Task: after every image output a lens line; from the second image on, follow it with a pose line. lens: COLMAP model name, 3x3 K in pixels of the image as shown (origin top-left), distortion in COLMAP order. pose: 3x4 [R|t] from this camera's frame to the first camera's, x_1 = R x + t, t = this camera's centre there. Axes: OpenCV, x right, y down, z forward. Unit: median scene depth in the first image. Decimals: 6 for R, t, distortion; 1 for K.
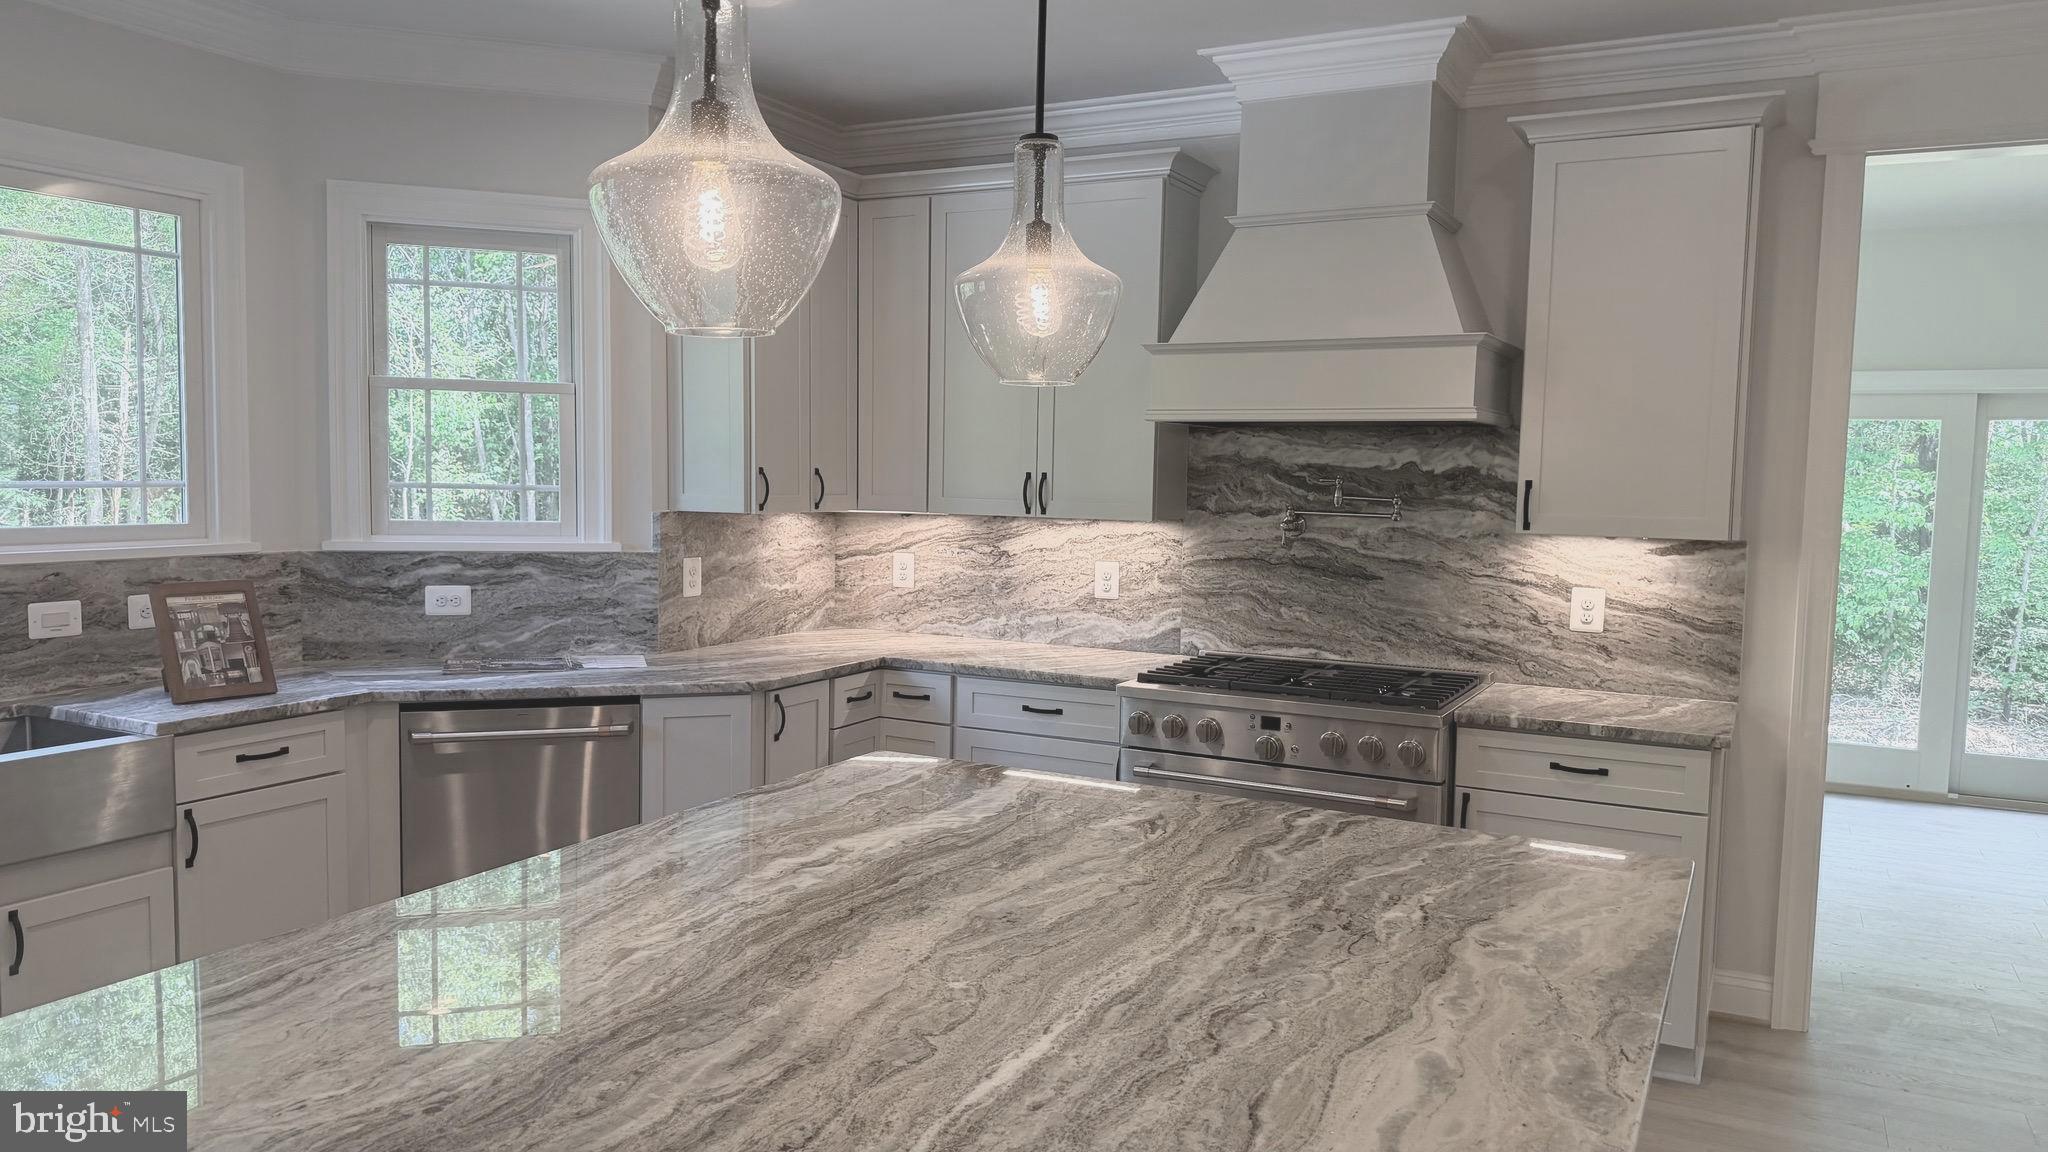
lens RADIAL K [[1422.7, 0, 1023.3], [0, 1422.7, 591.3], [0, 0, 1]] dist [0.062555, -0.005512]
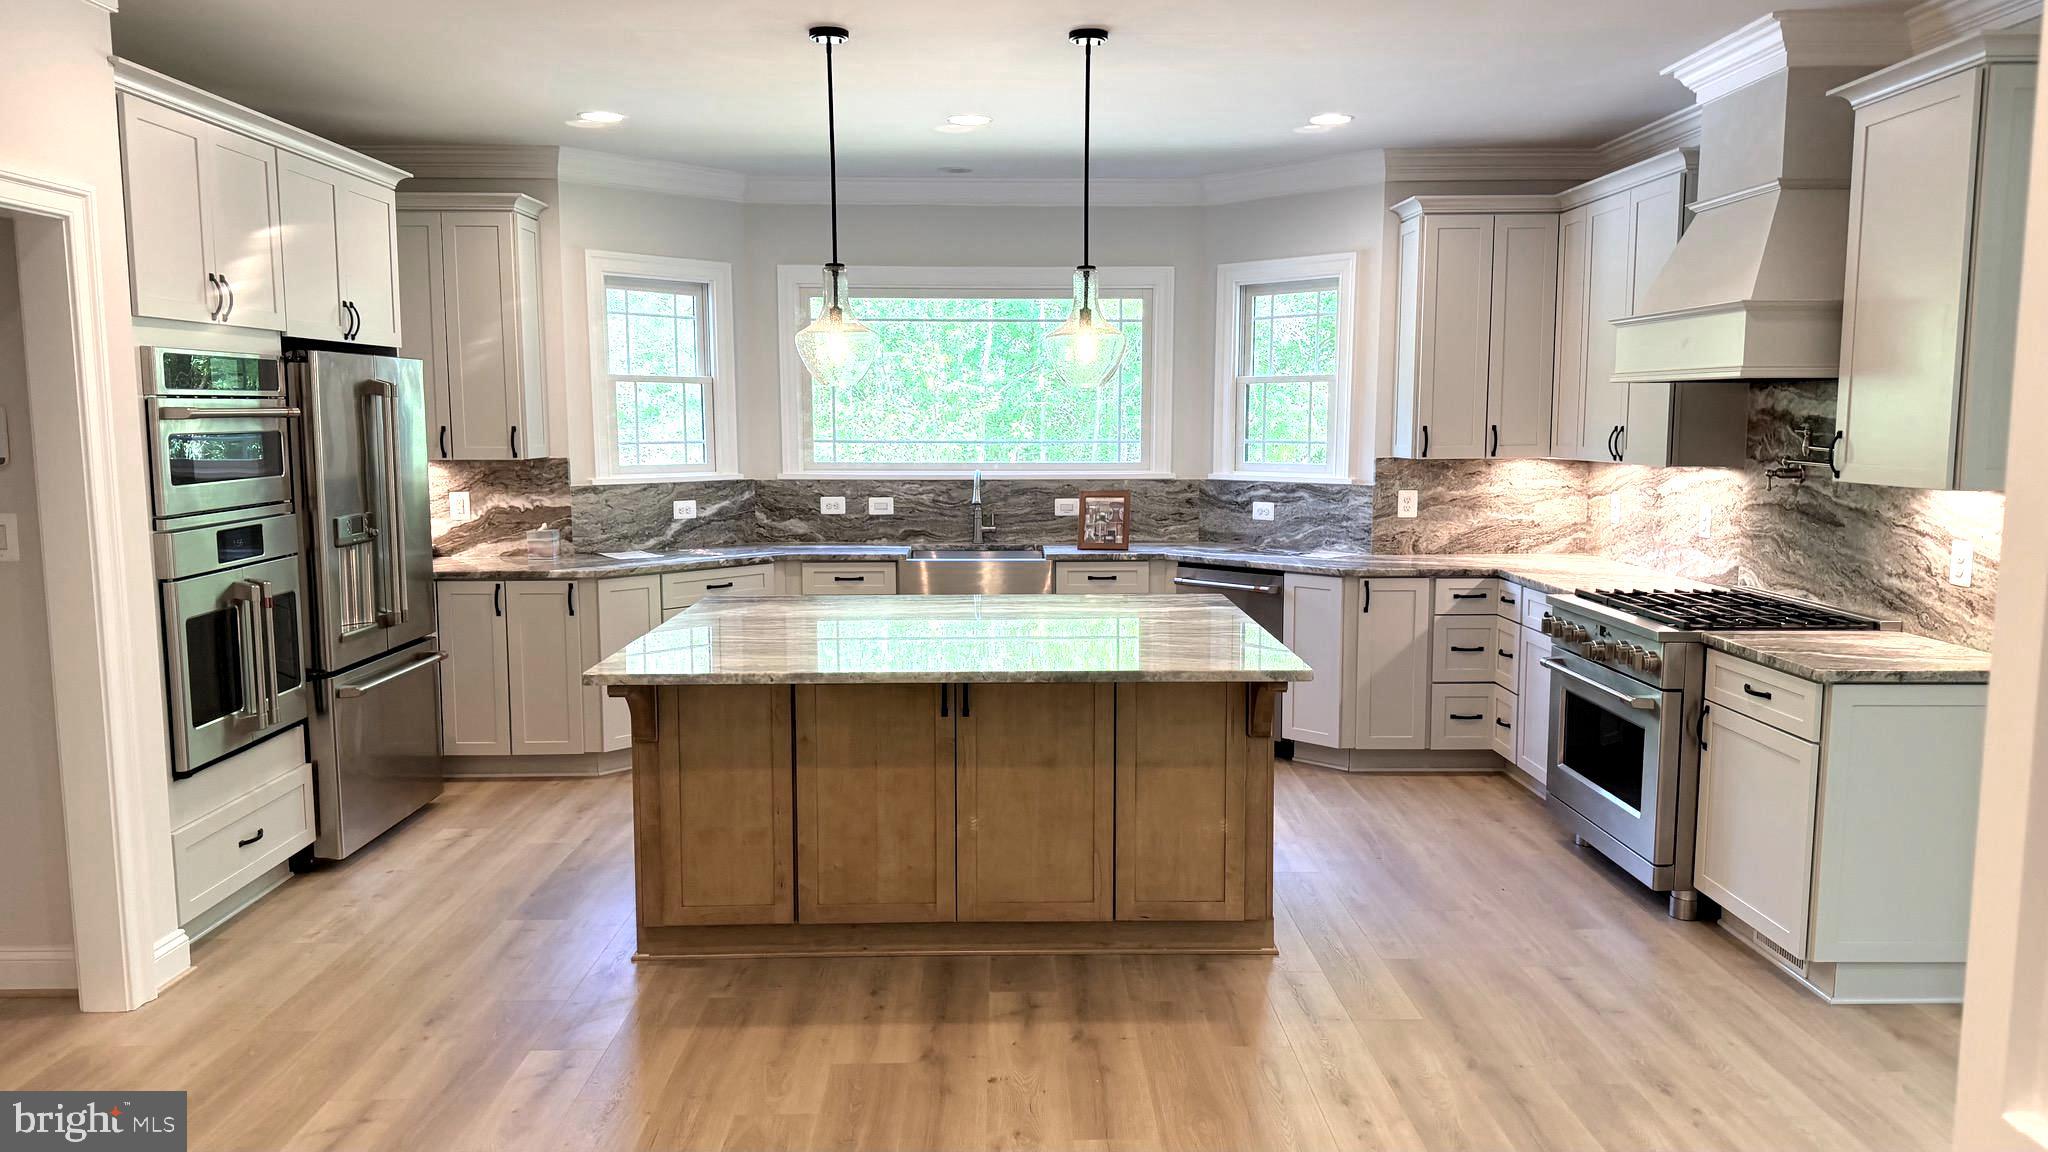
lens RADIAL K [[1422.7, 0, 1019.9], [0, 1422.7, 571.2], [0, 0, 1]] dist [0.062555, -0.005512]
pose [[0.479565, 0.076933, -0.874127, 0.884646], [-0.062474, 0.996615, 0.053439, 0.005087], [0.875280, 0.028983, 0.482748, -0.031061]]
